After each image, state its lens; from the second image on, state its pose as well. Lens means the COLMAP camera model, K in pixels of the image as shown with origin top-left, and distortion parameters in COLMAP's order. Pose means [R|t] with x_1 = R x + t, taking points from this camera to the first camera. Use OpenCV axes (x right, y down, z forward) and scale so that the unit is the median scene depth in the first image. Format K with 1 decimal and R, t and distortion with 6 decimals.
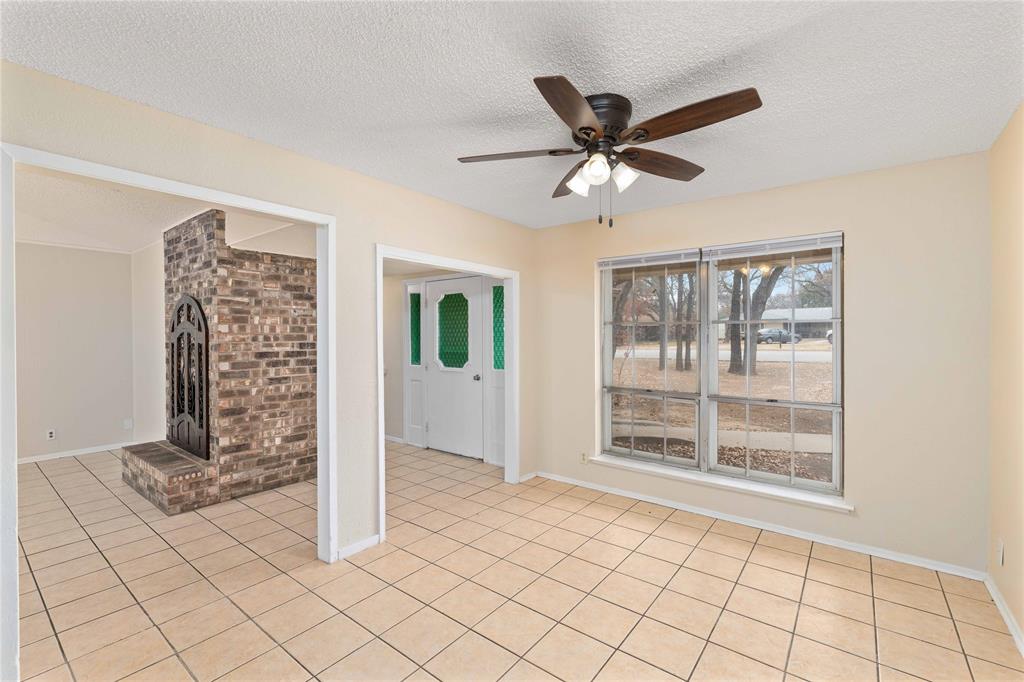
lens RADIAL K [[444.2, 0, 513.2], [0, 444.2, 336.7], [0, 0, 1]] dist [-0.007166, 0.000712]
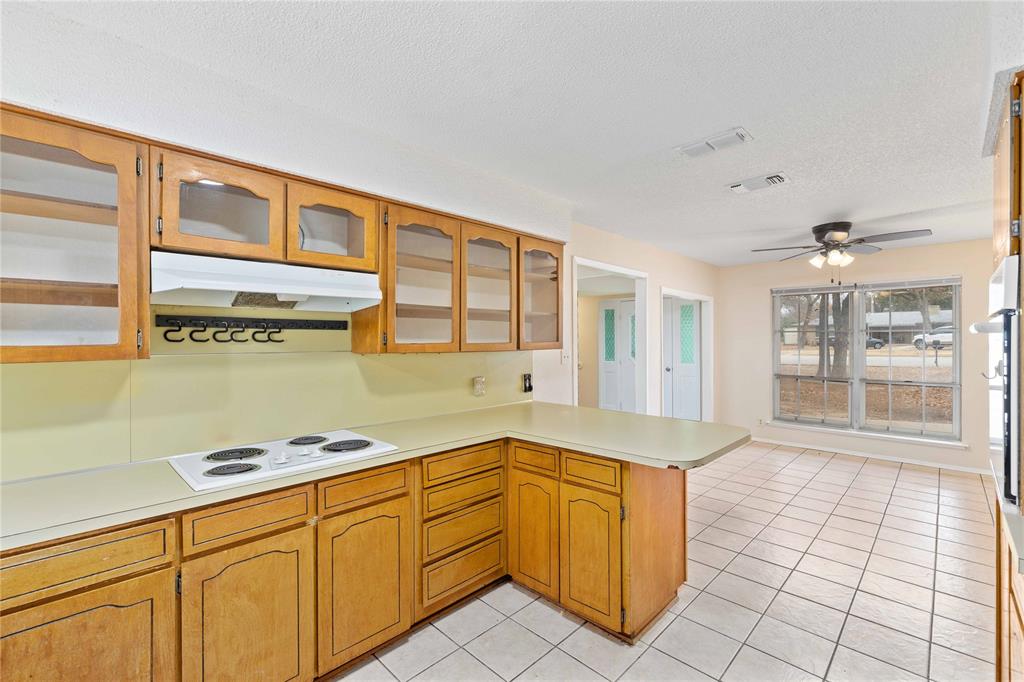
lens RADIAL K [[444.2, 0, 506.0], [0, 444.2, 342.3], [0, 0, 1]] dist [-0.007166, 0.000712]
pose [[0.992617, 0.001771, -0.121276, -0.503627], [-0.001567, 0.999997, 0.001780, 0.004895], [0.121279, -0.001577, 0.992617, -0.569485]]
